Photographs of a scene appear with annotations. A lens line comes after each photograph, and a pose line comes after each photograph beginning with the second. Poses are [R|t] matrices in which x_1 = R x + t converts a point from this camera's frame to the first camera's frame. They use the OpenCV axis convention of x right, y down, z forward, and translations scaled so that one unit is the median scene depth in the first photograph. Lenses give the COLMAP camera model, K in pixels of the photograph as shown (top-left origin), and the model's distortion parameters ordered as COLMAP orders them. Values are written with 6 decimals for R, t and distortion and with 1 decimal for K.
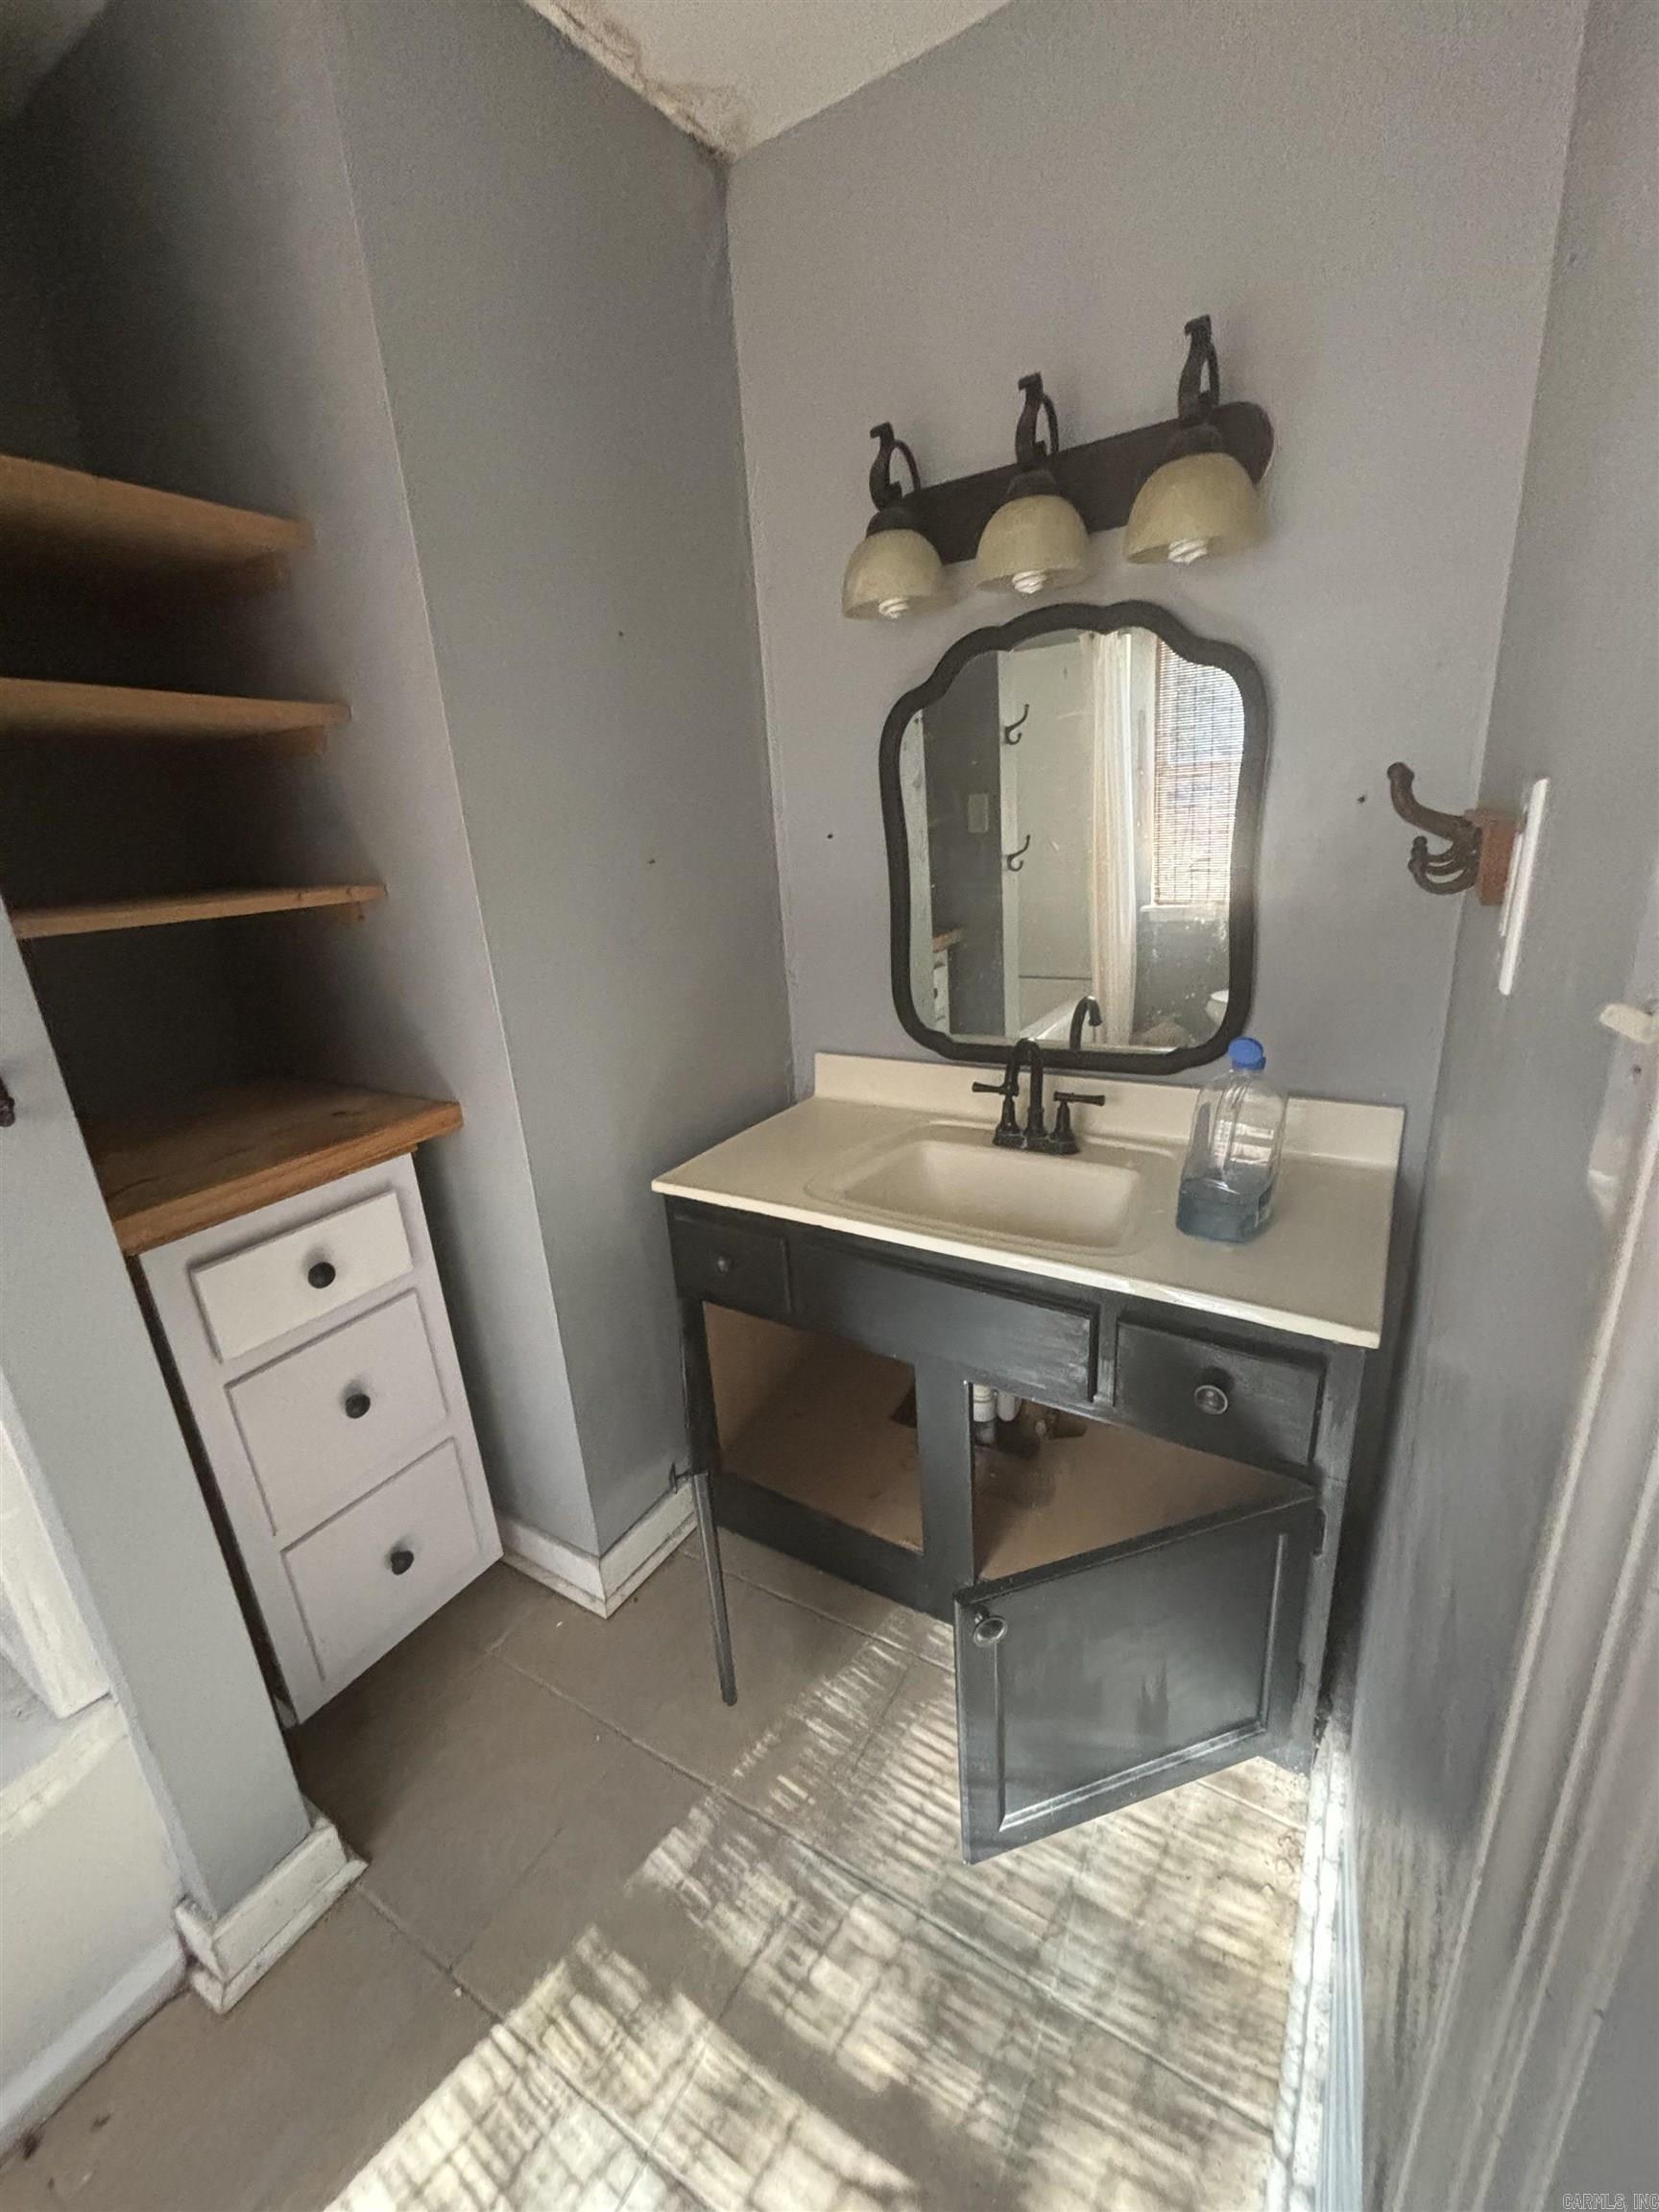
lens RADIAL K [[893.0, 0, 835.3], [0, 893.0, 1111.9], [0, 0, 1]] dist [-0.003216, -0.000253]
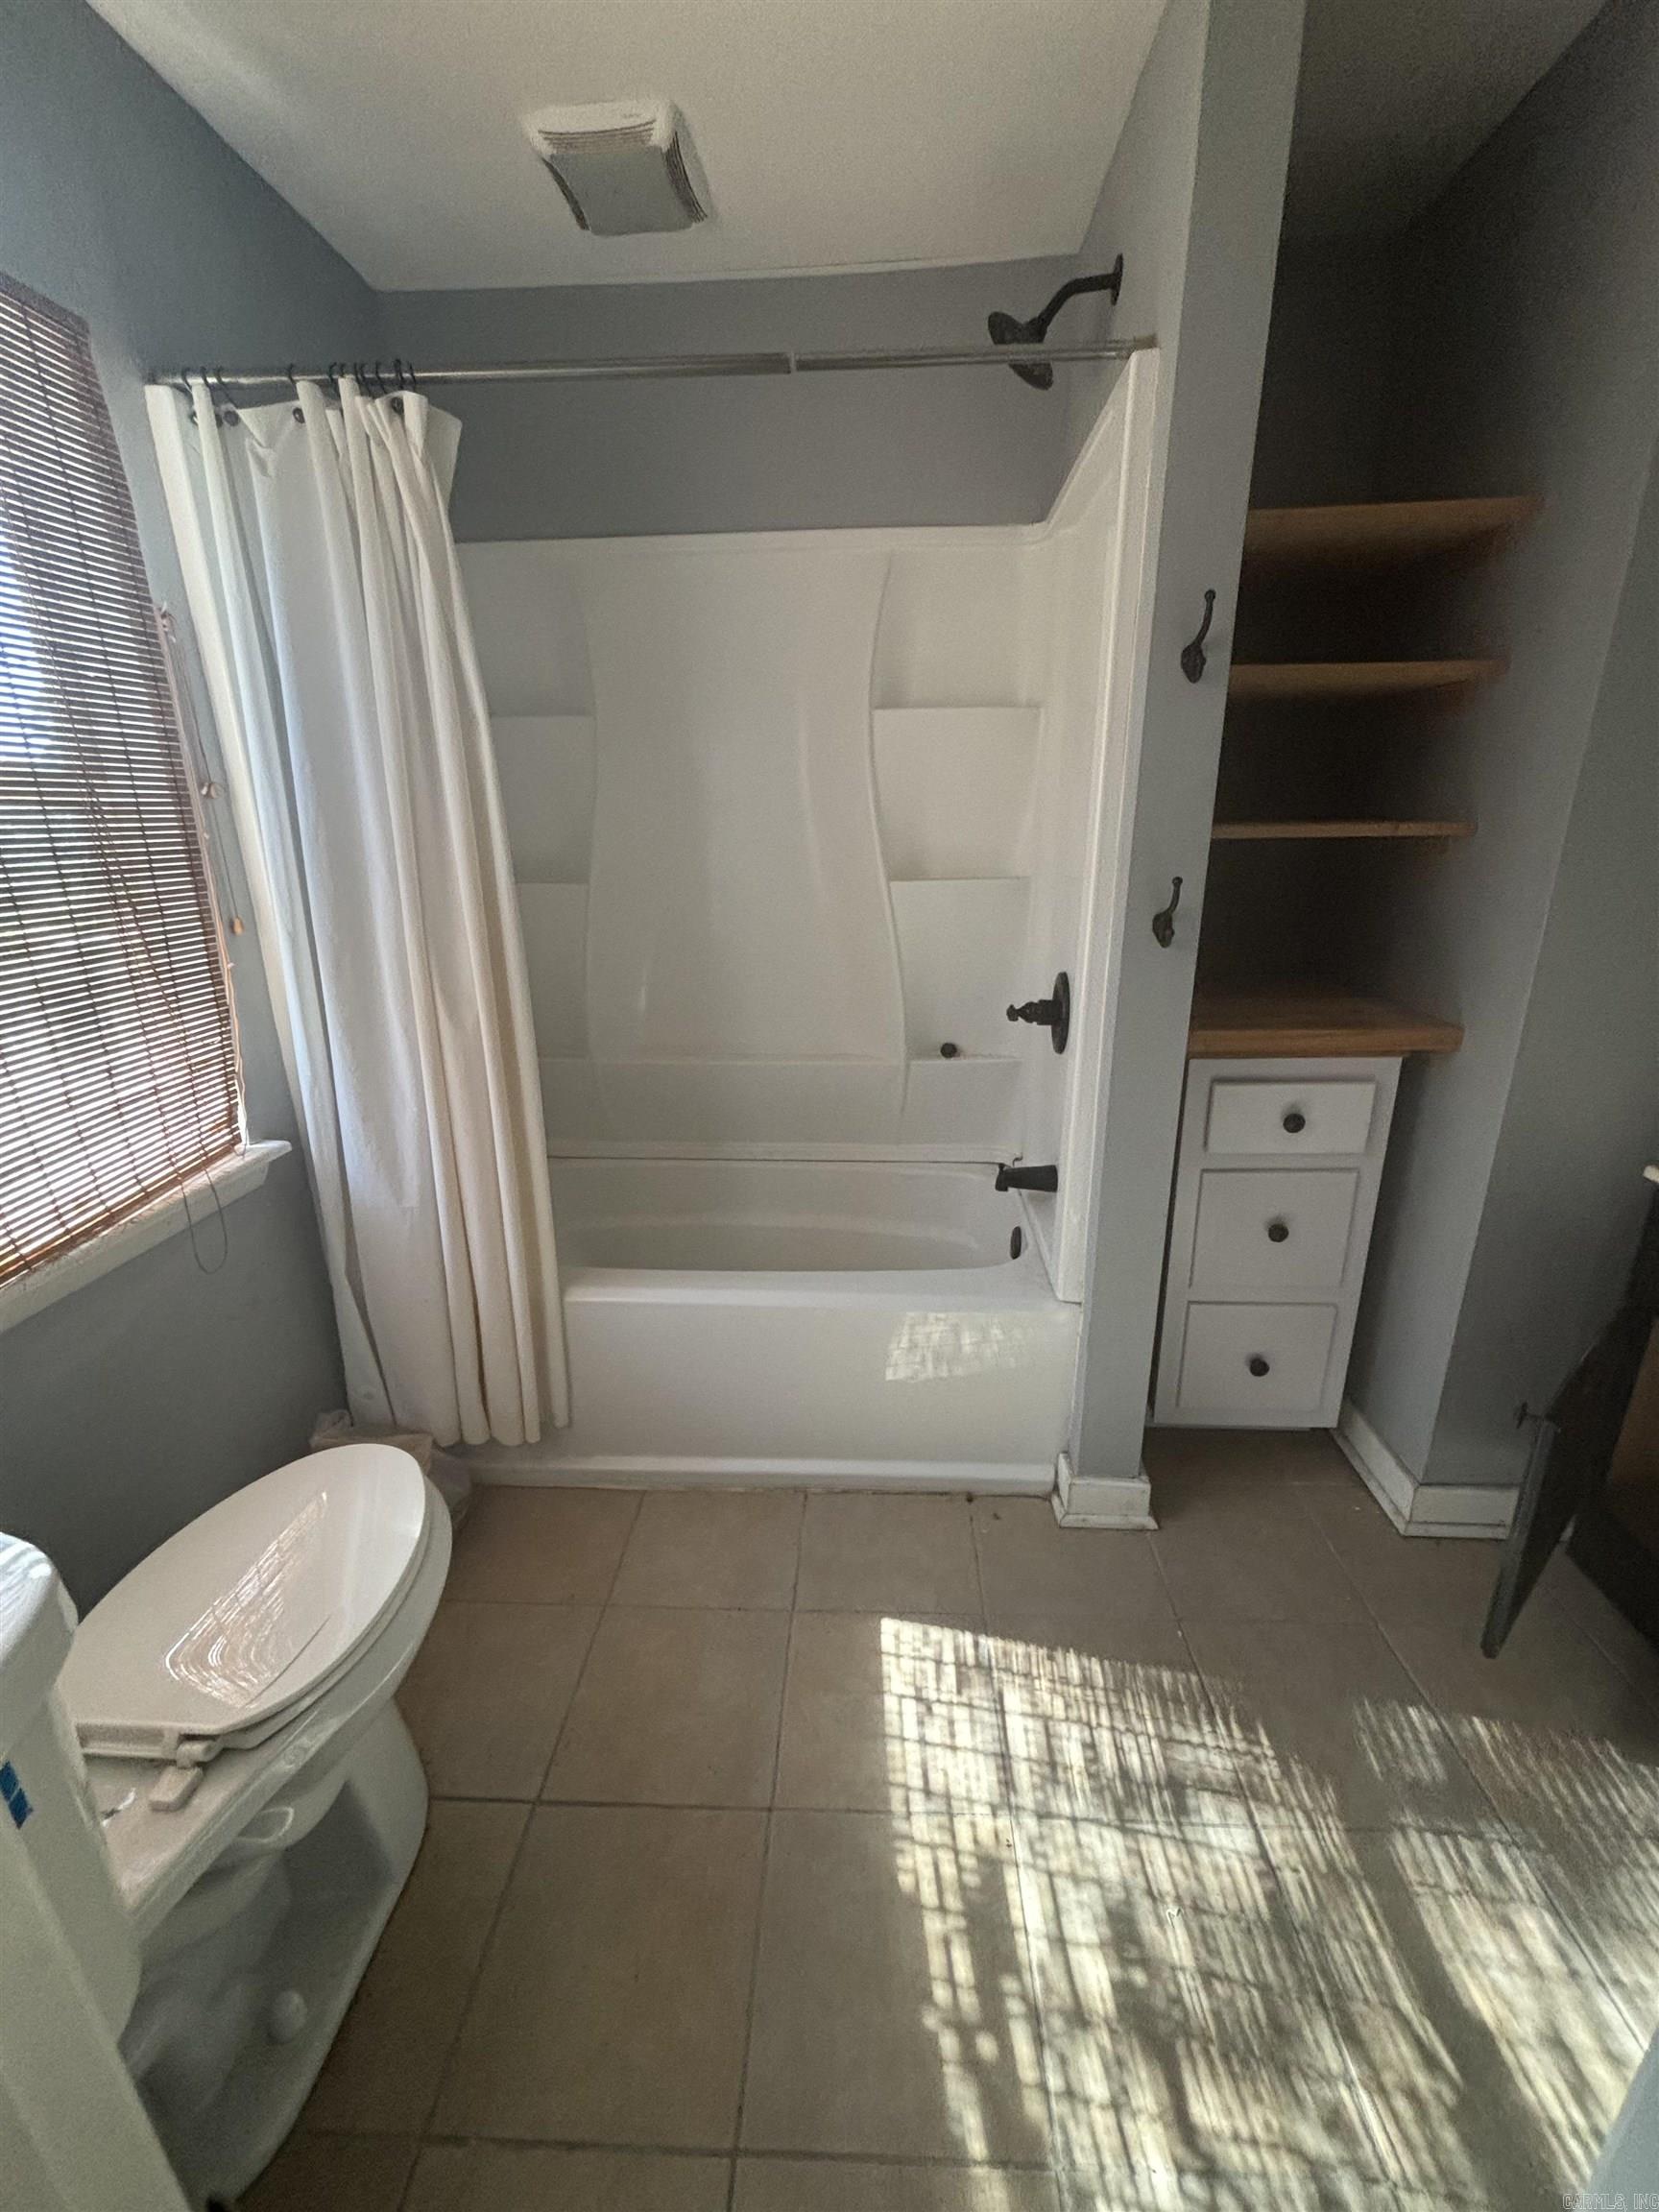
lens RADIAL K [[893.0, 0, 835.3], [0, 893.0, 1111.9], [0, 0, 1]] dist [-0.003216, -0.000253]
pose [[0.476762, 0.330749, -0.814434, 0.138475], [-0.272242, 0.936515, 0.220960, 0.058000], [0.835812, 0.116378, 0.536539, -0.221586]]
